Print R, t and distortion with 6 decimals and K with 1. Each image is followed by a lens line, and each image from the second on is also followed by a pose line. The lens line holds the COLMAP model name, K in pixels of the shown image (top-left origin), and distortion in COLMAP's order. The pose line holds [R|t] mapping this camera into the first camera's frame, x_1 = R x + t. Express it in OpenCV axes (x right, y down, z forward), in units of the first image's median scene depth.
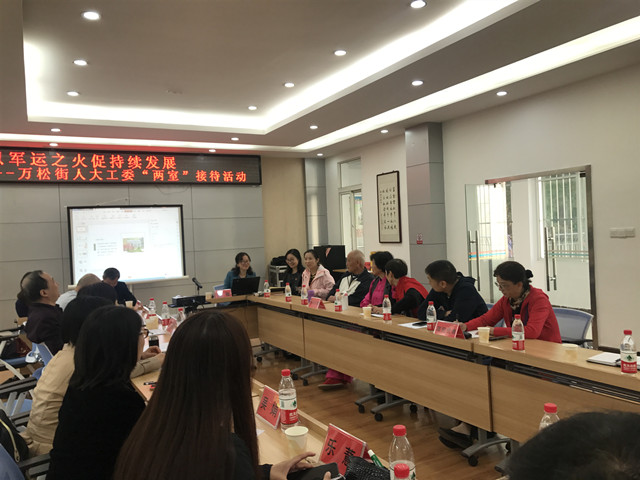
lens RADIAL K [[524.1, 0, 320.0], [0, 524.1, 240.0], [0, 0, 1]] dist [-0.002716, -0.011752]
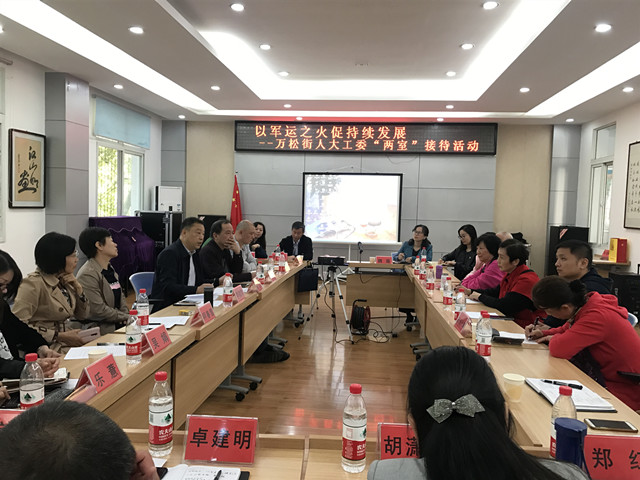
lens RADIAL K [[517.5, 0, 320.2], [0, 517.5, 251.2], [0, 0, 1]] dist [0.014062, 0.000854]
pose [[0.813298, 0.116061, -0.570155, 0.200988], [-0.068799, 0.992212, 0.103837, -0.010559], [0.577766, -0.045224, 0.814949, 0.063853]]
